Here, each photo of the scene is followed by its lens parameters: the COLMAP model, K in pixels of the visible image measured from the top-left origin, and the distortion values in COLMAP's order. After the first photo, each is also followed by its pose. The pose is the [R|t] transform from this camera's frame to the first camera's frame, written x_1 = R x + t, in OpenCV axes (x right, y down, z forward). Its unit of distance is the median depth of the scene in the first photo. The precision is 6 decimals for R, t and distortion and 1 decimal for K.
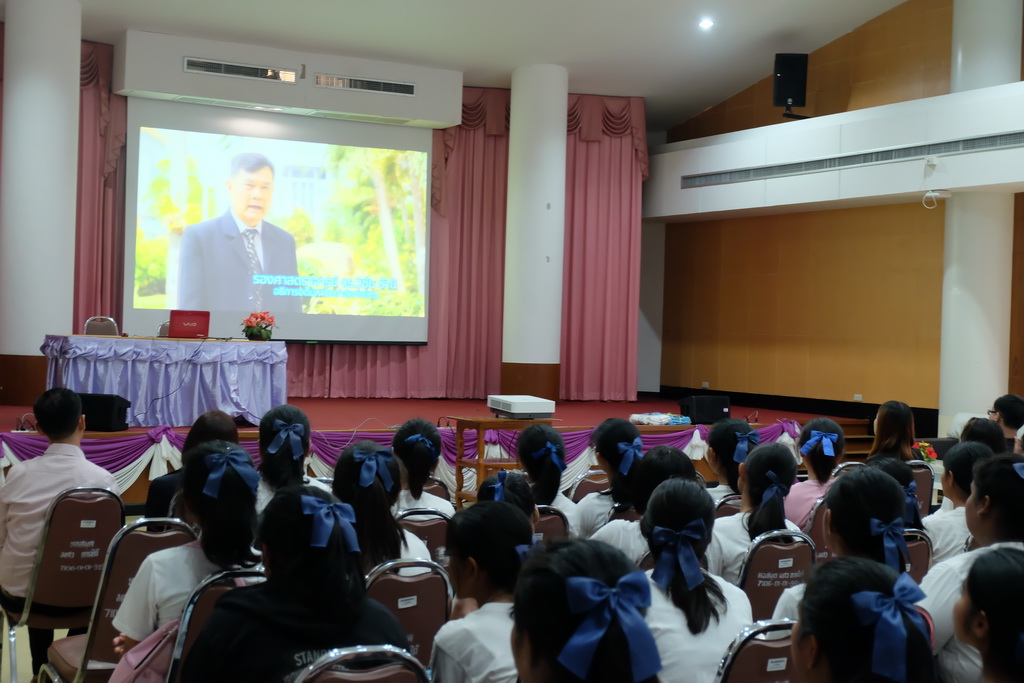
lens RADIAL K [[1365.0, 0, 512.0], [0, 1365.0, 341.5], [0, 0, 1]] dist [-0.011860, -0.015371]
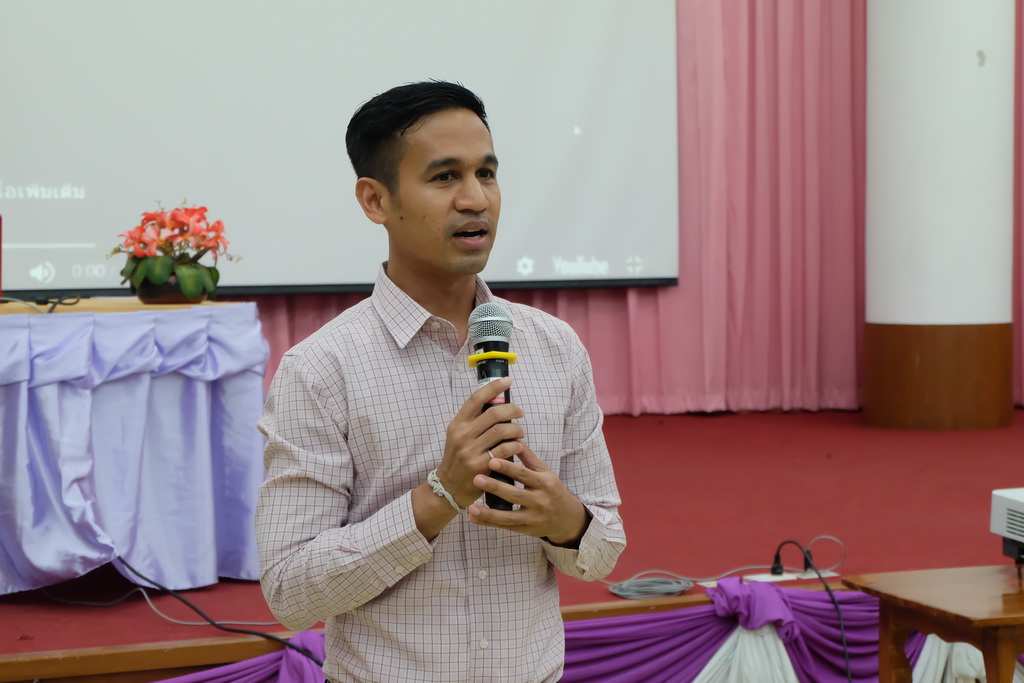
lens RADIAL K [[1956.8, 0, 505.8], [0, 1956.8, 314.6], [0, 0, 1]] dist [0.083539, 0.256860]
pose [[0.993434, -0.031505, -0.109983, -0.064580], [0.034324, 0.999127, 0.023831, -0.005848], [0.109137, -0.027450, 0.993648, 0.579133]]
